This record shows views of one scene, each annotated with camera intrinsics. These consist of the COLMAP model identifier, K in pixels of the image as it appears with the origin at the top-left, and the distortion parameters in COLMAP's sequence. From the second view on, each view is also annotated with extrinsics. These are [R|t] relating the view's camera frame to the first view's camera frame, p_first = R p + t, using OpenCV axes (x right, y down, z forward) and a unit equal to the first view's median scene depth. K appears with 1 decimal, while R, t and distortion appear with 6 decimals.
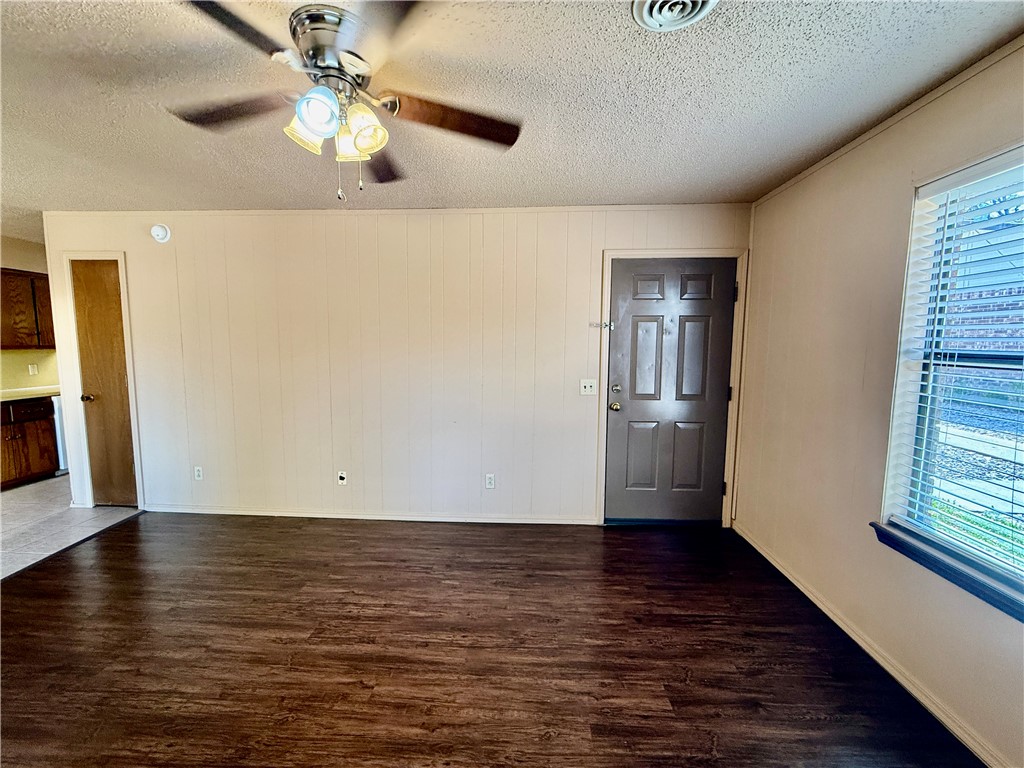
lens RADIAL K [[408.5, 0, 512.9], [0, 408.5, 382.4], [0, 0, 1]] dist [-0.004239, 0.001252]
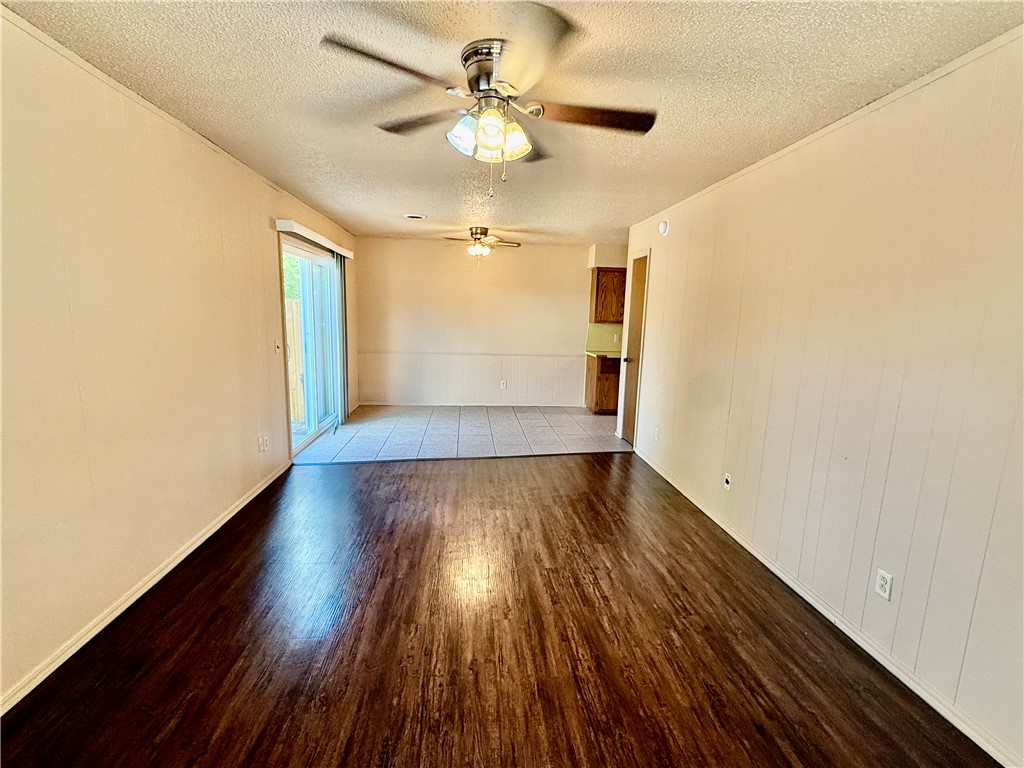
lens RADIAL K [[453.8, 0, 515.4], [0, 453.8, 388.8], [0, 0, 1]] dist [0.000579, 0.001007]
pose [[0.149081, 0.161453, -0.975555, 0.433800], [-0.126867, 0.981549, 0.143057, -0.038878], [0.980653, 0.102439, 0.166813, 0.403768]]
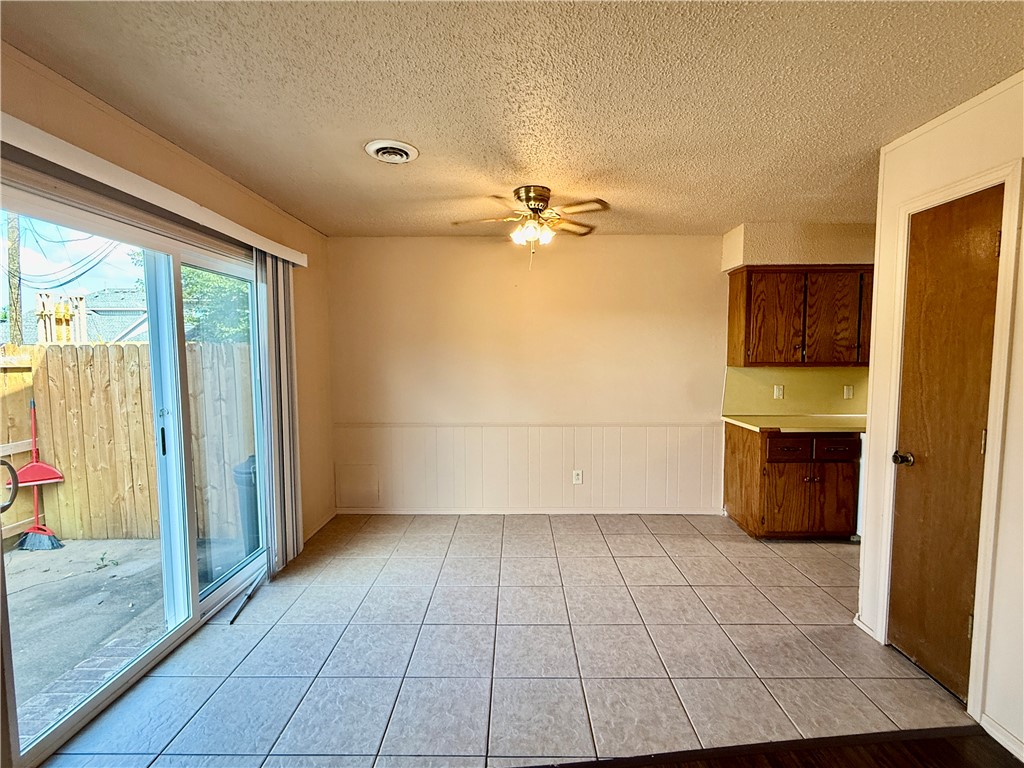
lens RADIAL K [[453.8, 0, 512.4], [0, 453.8, 383.9], [0, 0, 1]] dist [0.000579, 0.001007]
pose [[0.036914, 0.059932, -0.997520, -0.471466], [-0.095385, 0.993854, 0.056182, -0.049212], [0.994756, 0.093074, 0.042403, 0.452258]]
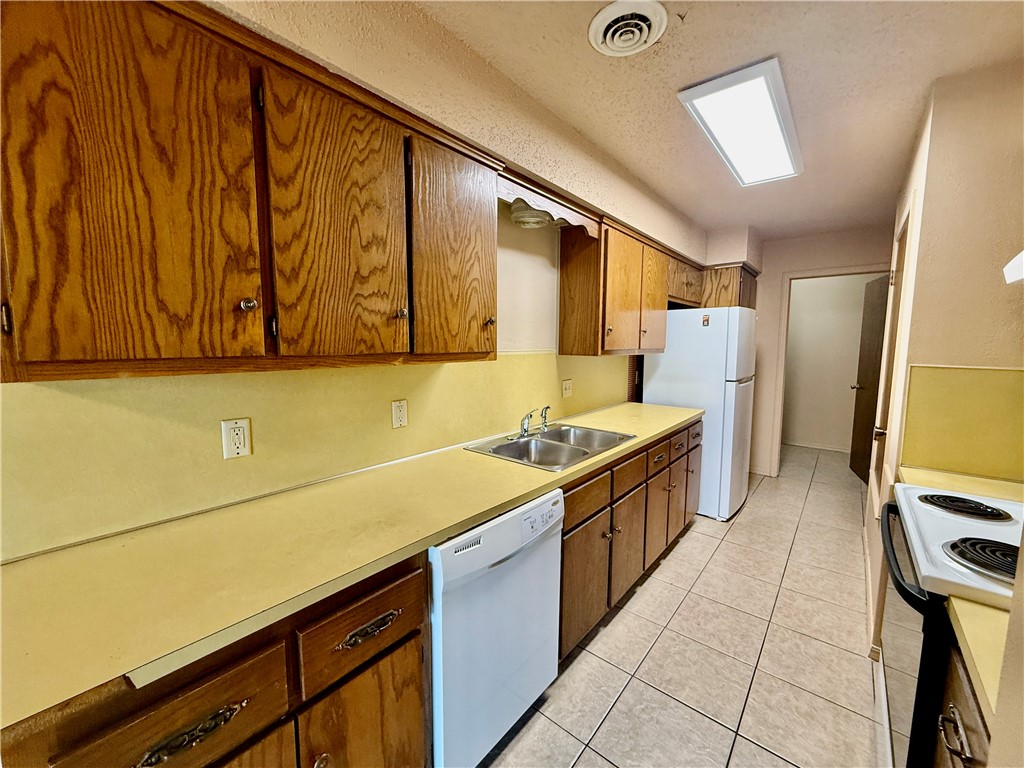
lens RADIAL K [[408.5, 0, 509.3], [0, 408.5, 383.4], [0, 0, 1]] dist [-0.004239, 0.001252]
pose [[0.793865, 0.059645, -0.605162, -1.225064], [-0.060267, 0.997996, 0.019303, -0.104220], [0.605100, 0.021147, 0.795869, 1.069492]]
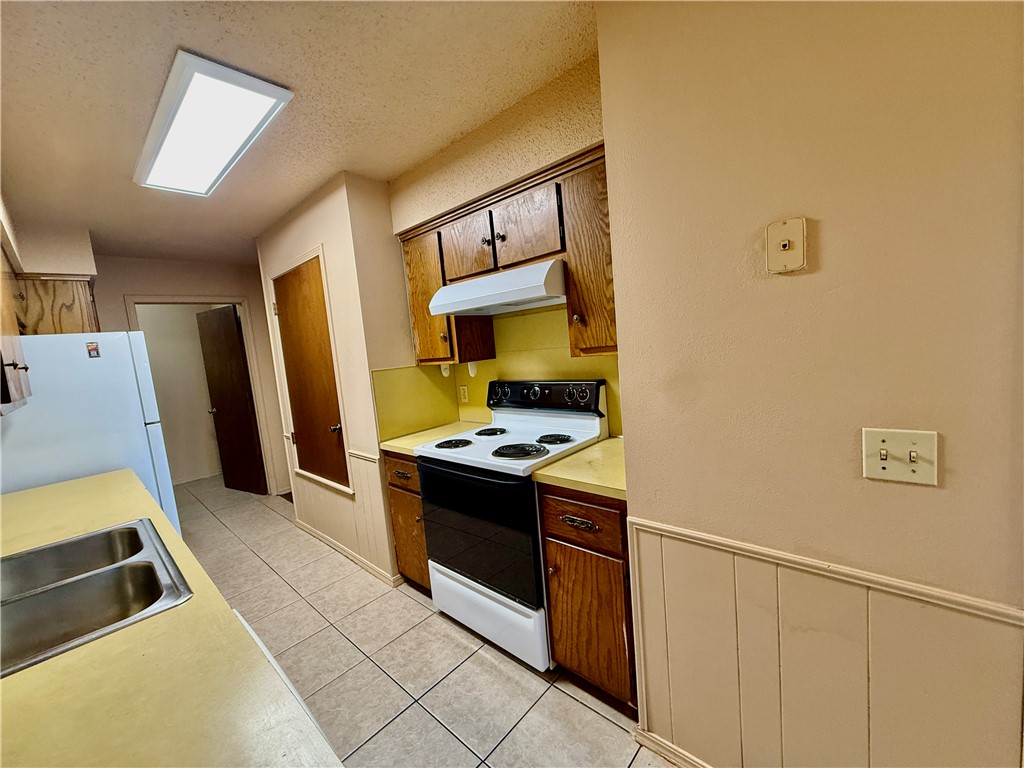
lens RADIAL K [[408.5, 0, 511.2], [0, 408.5, 383.0], [0, 0, 1]] dist [-0.004239, 0.001252]
pose [[0.638792, -0.140813, 0.756384, -1.533573], [0.169216, 0.984750, 0.040418, -0.113404], [-0.750541, 0.102173, 0.652878, 1.131213]]
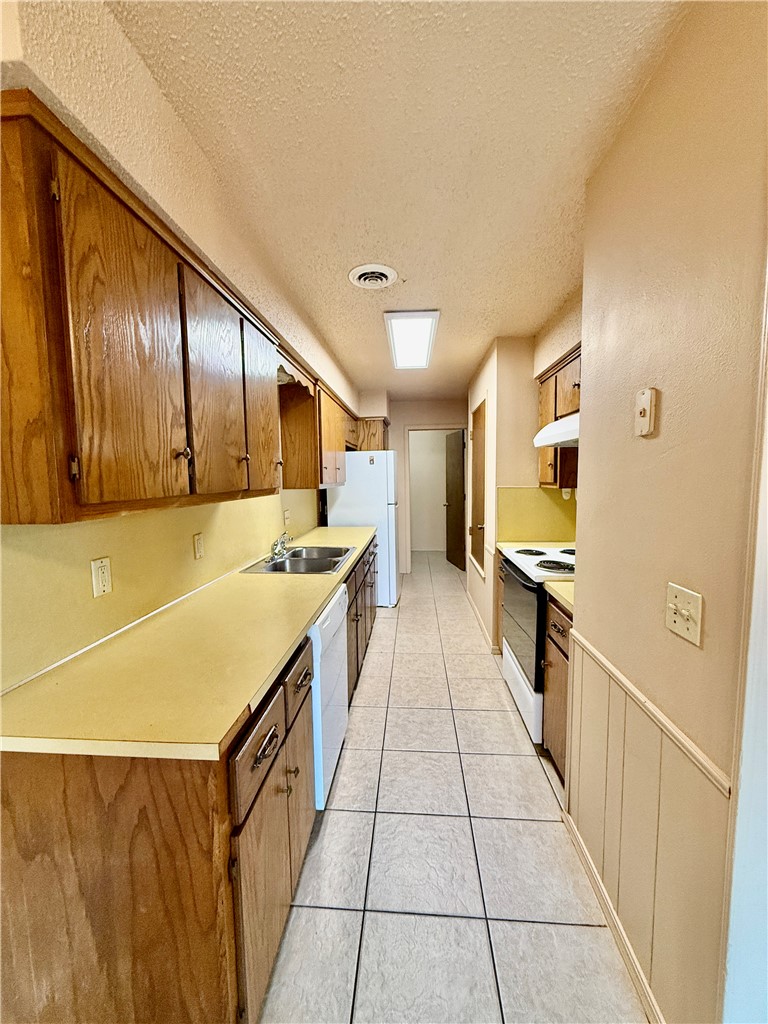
lens RADIAL K [[408.5, 0, 385.9], [0, 408.5, 512.4], [0, 0, 1]] dist [-0.004239, 0.001252]
pose [[0.999422, -0.017903, -0.028889, -1.372230], [0.017641, 0.999801, -0.009274, -0.083692], [0.029050, 0.008759, 0.999540, 0.820002]]
